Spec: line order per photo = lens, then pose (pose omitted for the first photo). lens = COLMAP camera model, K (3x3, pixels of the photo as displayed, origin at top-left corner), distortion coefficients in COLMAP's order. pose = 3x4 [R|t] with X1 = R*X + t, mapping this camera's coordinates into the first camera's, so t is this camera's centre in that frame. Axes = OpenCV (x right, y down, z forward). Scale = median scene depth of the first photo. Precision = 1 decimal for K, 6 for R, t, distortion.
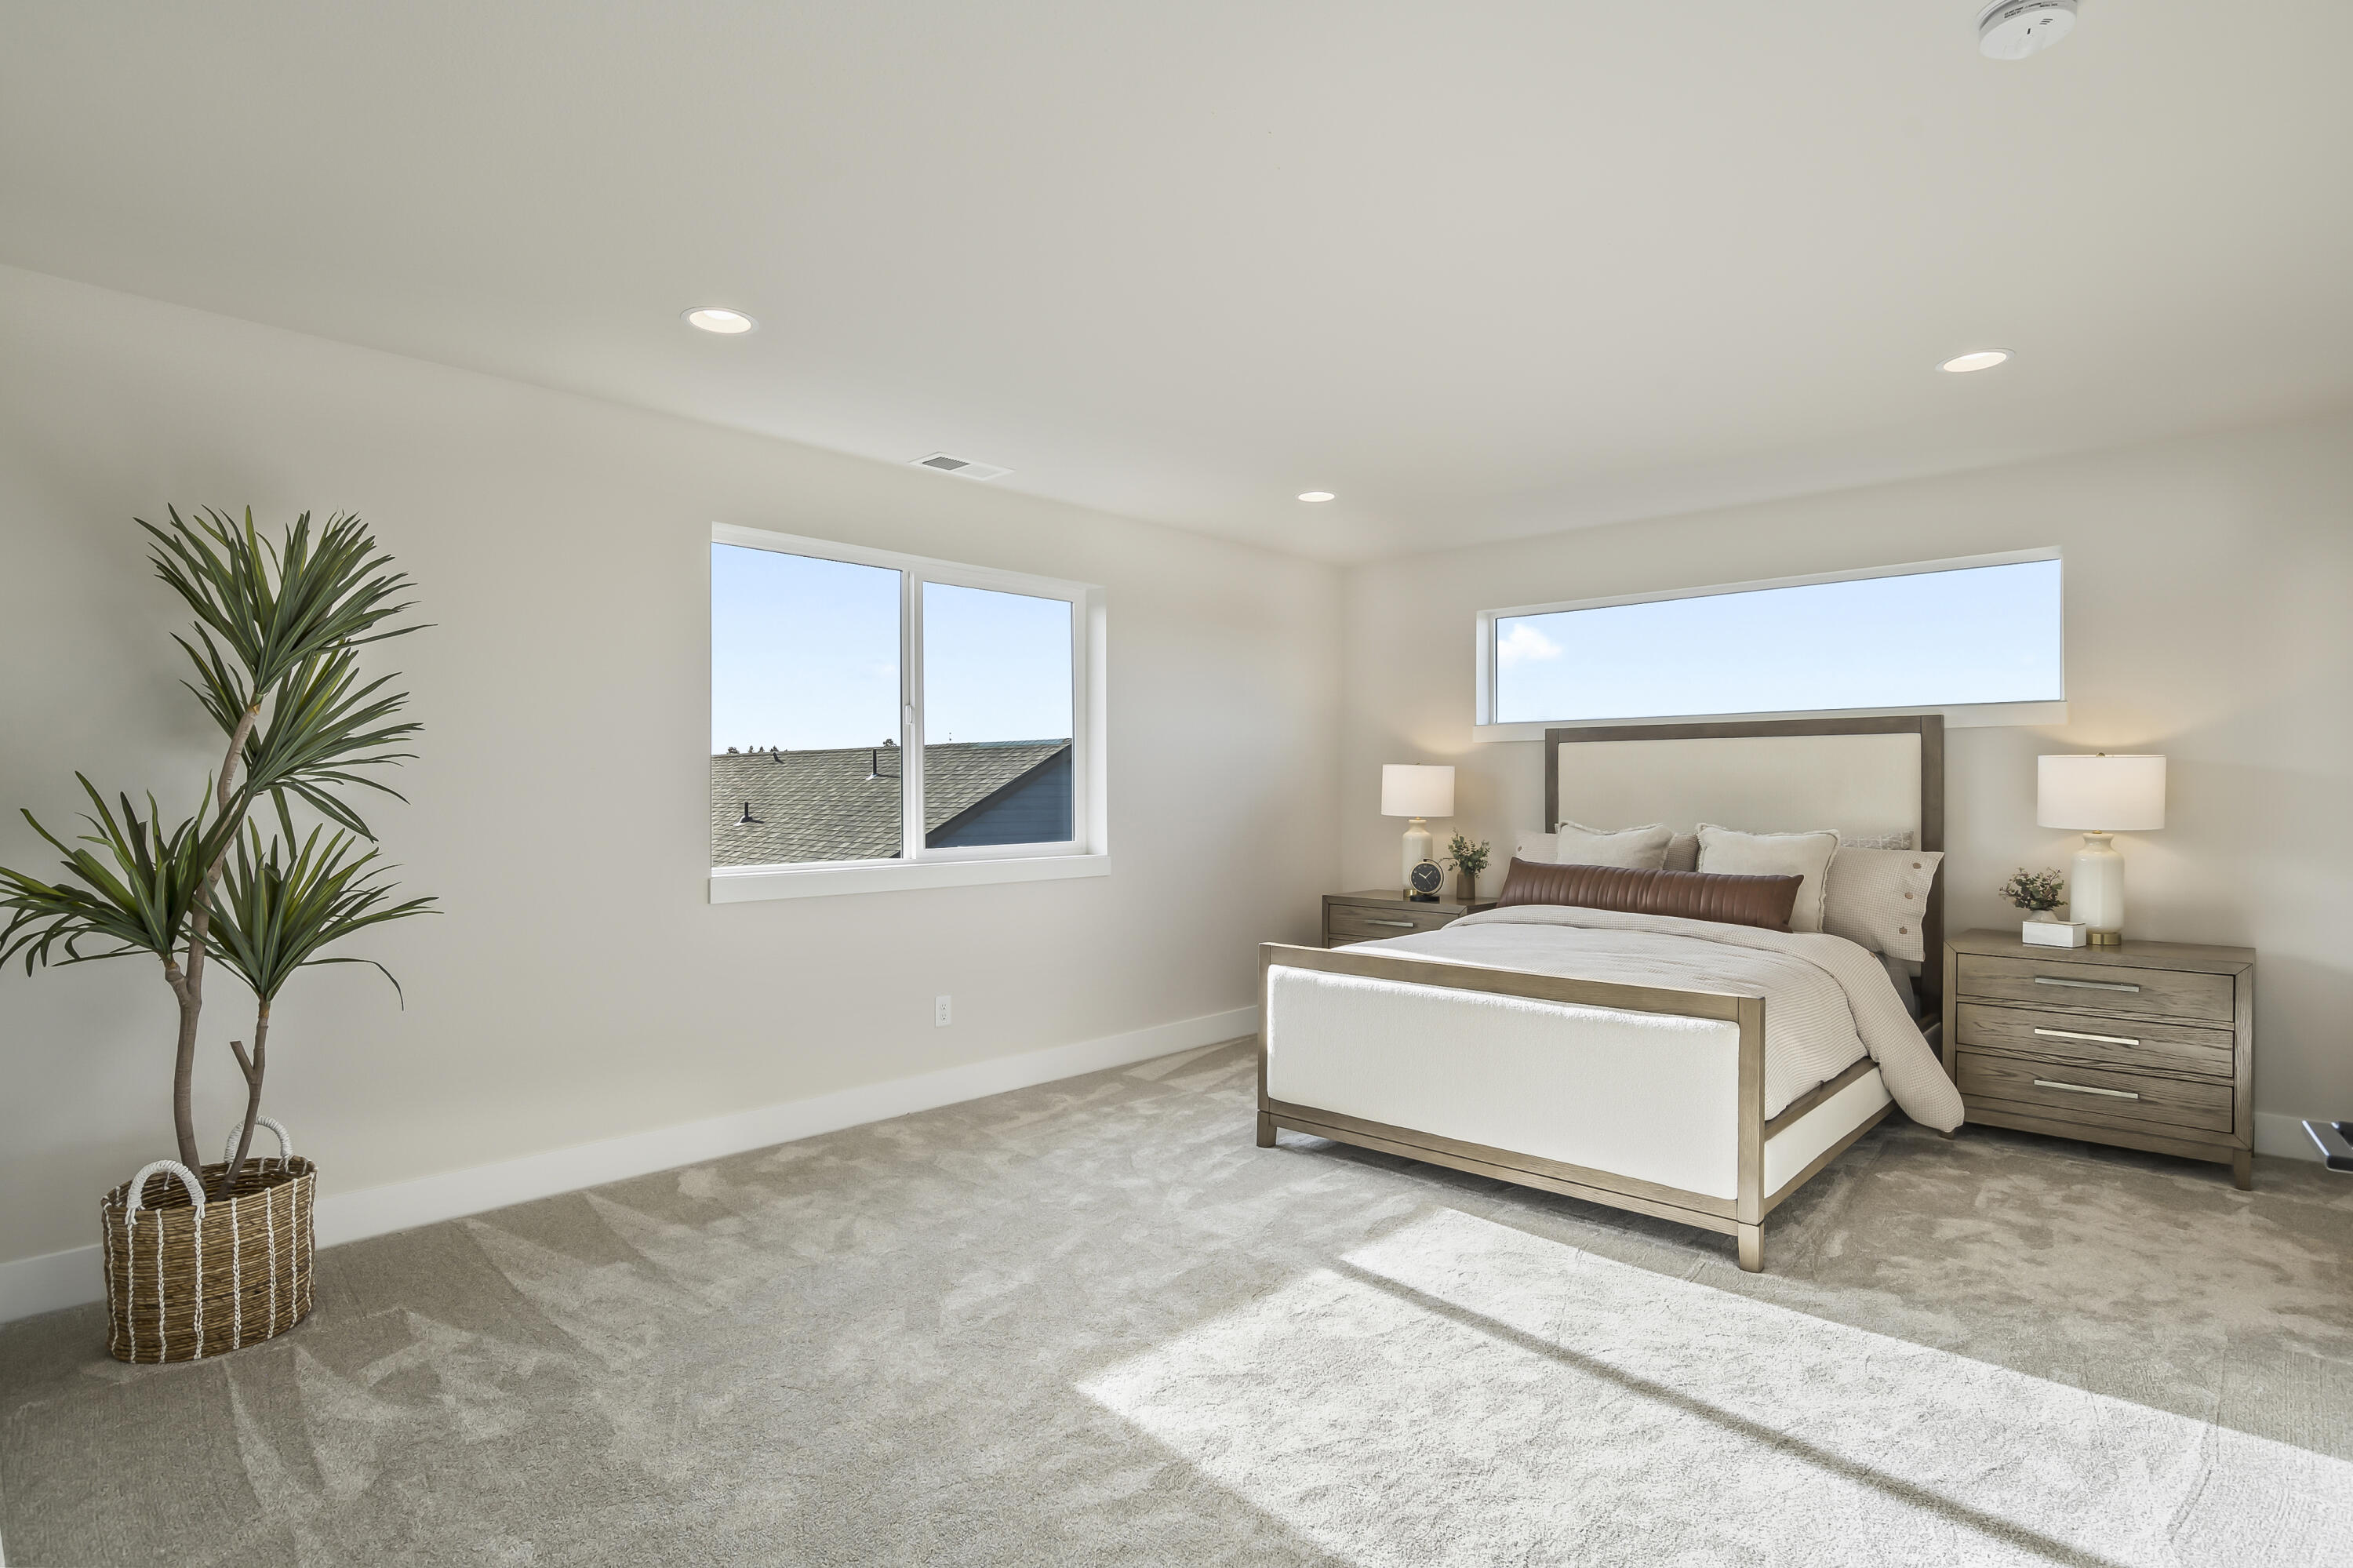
lens RADIAL K [[1191.2, 0, 1176.7], [0, 1191.2, 800.2], [0, 0, 1]] dist [-0.012427, 0.000149]
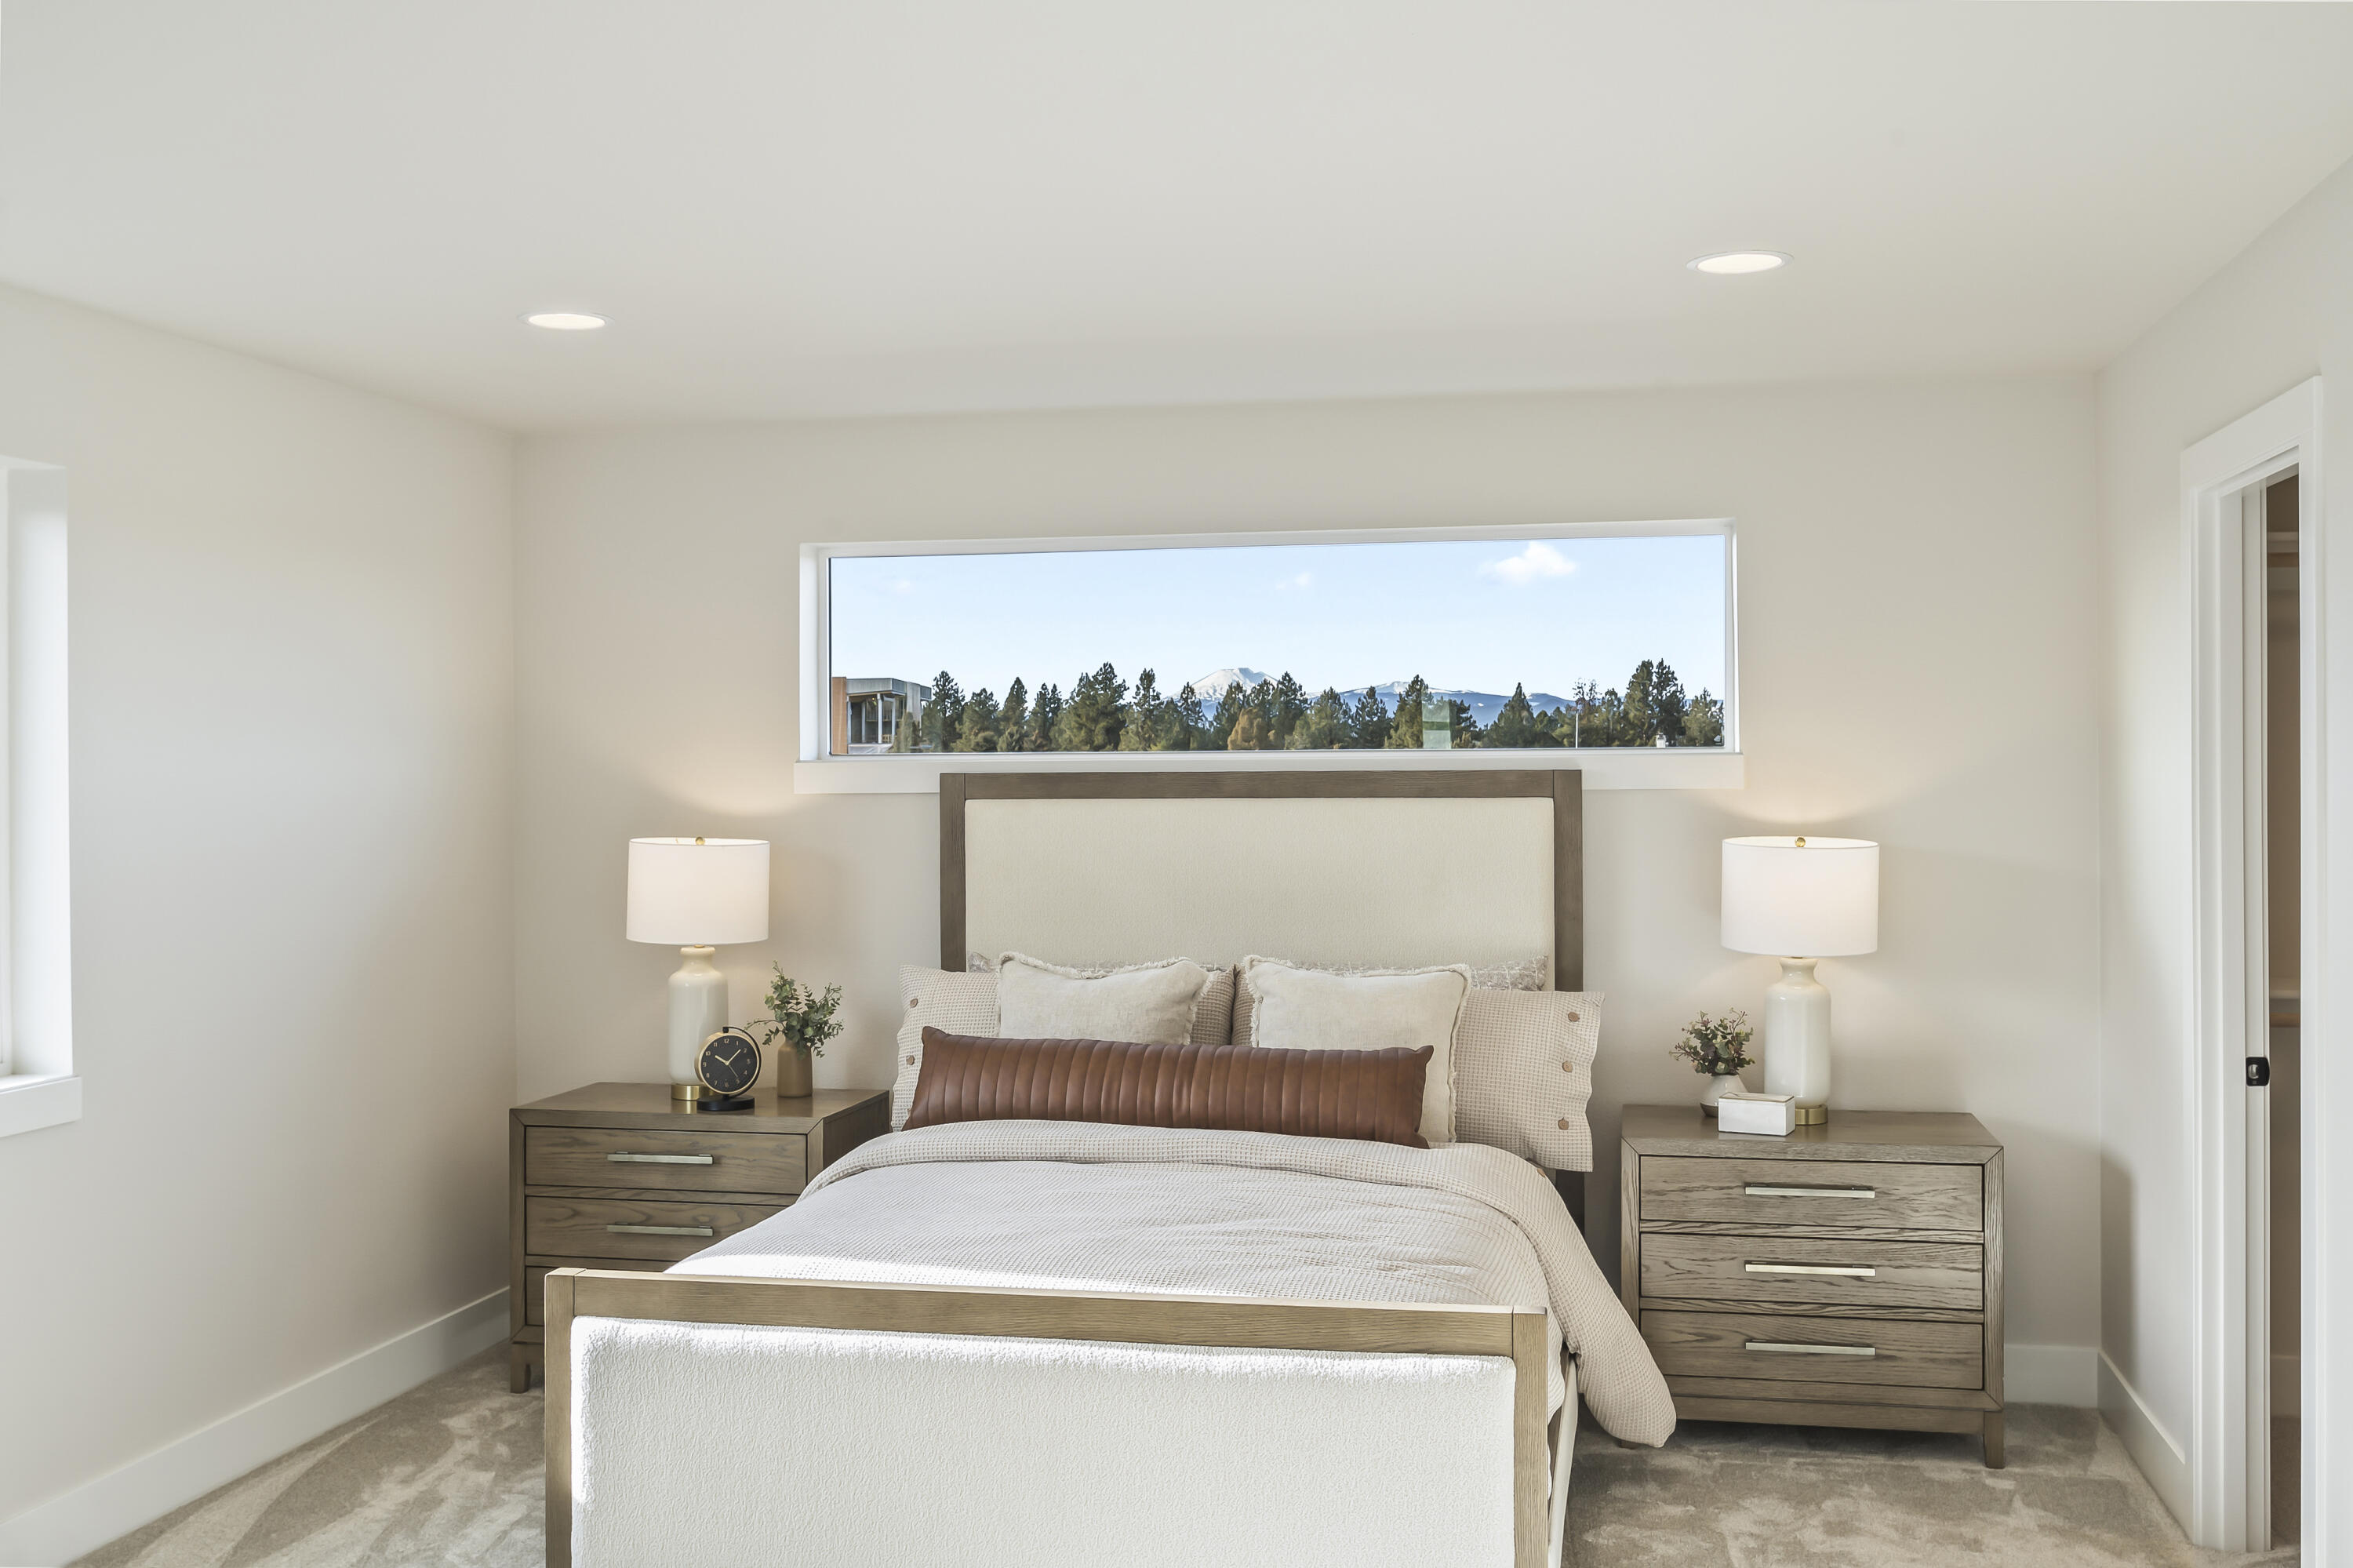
lens RADIAL K [[2252.1, 0, 1176.5], [0, 2252.1, 784.0], [0, 0, 1]] dist [-0.016094, -0.004836]
pose [[0.850888, -0.008764, 0.525273, -0.233523], [0.011148, 0.999937, -0.001376, -0.089770], [-0.525228, 0.007027, 0.850933, 0.124222]]
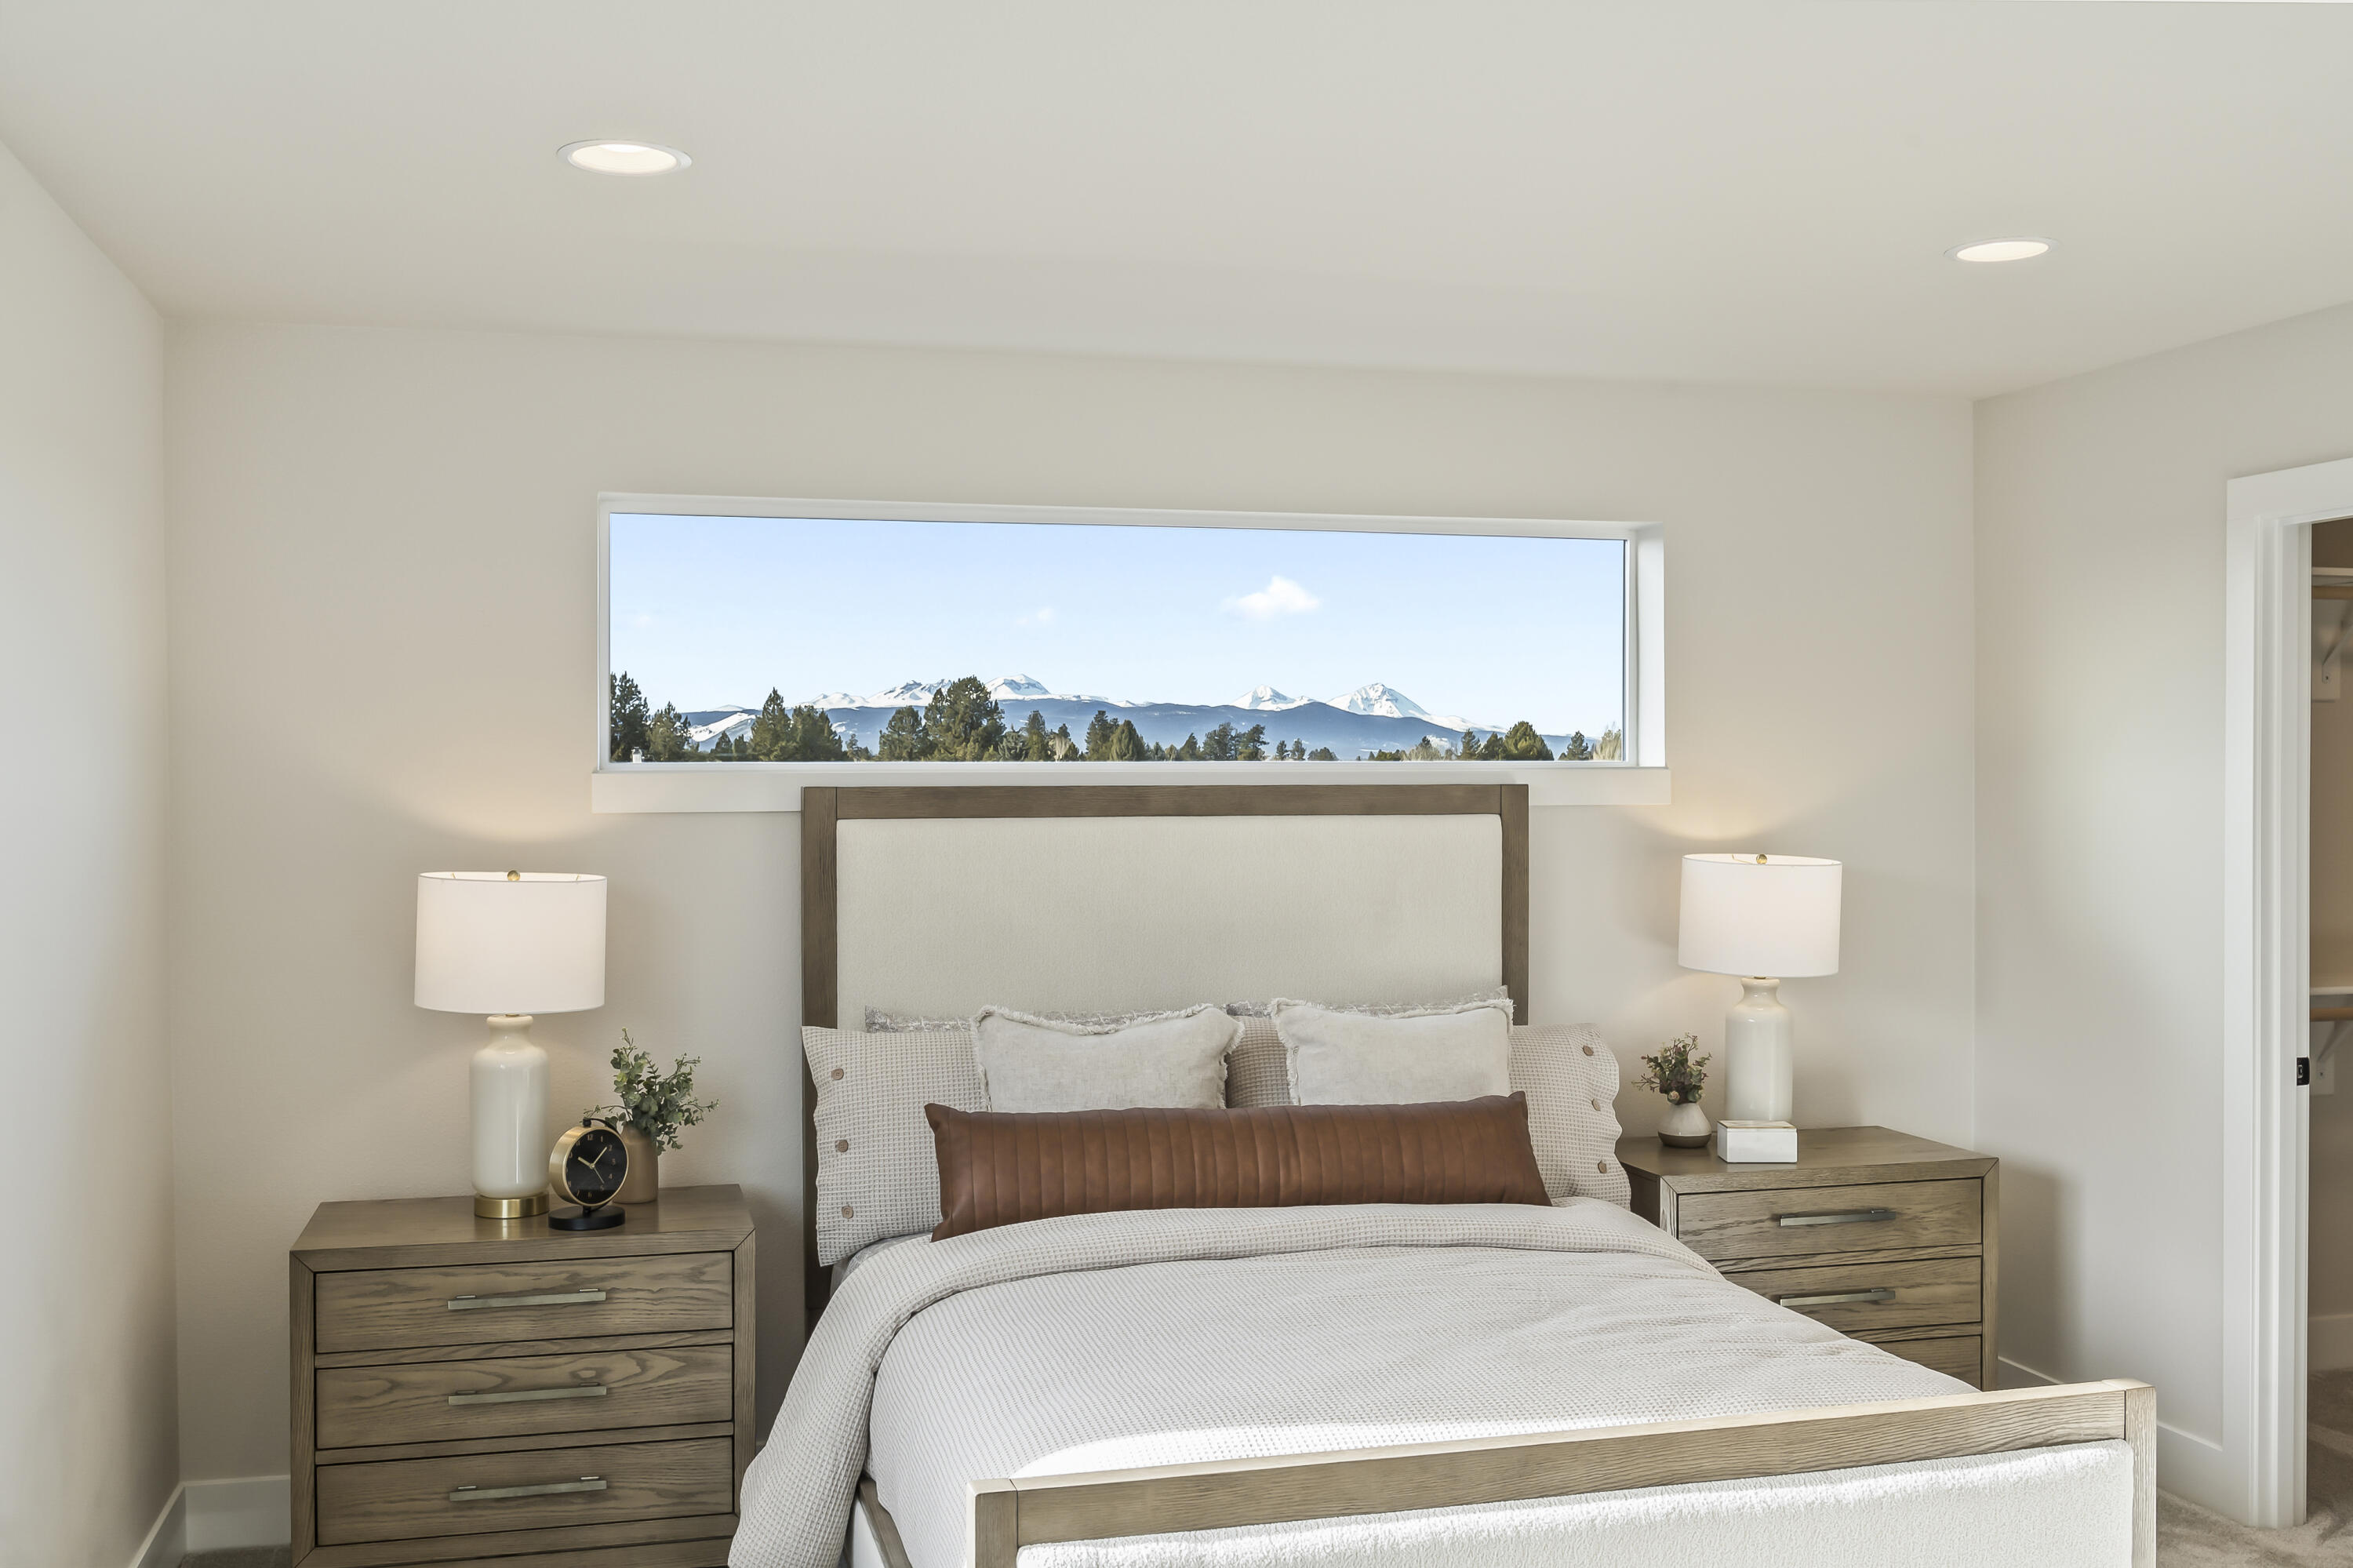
lens RADIAL K [[2262.3, 0, 1187.0], [0, 2262.3, 796.9], [0, 0, 1]] dist [-0.017926, -0.009790]
pose [[0.526298, -0.008636, 0.850256, -0.553022], [0.011434, 0.999930, 0.003079, -0.098203], [-0.850223, 0.008102, 0.526360, 0.761153]]
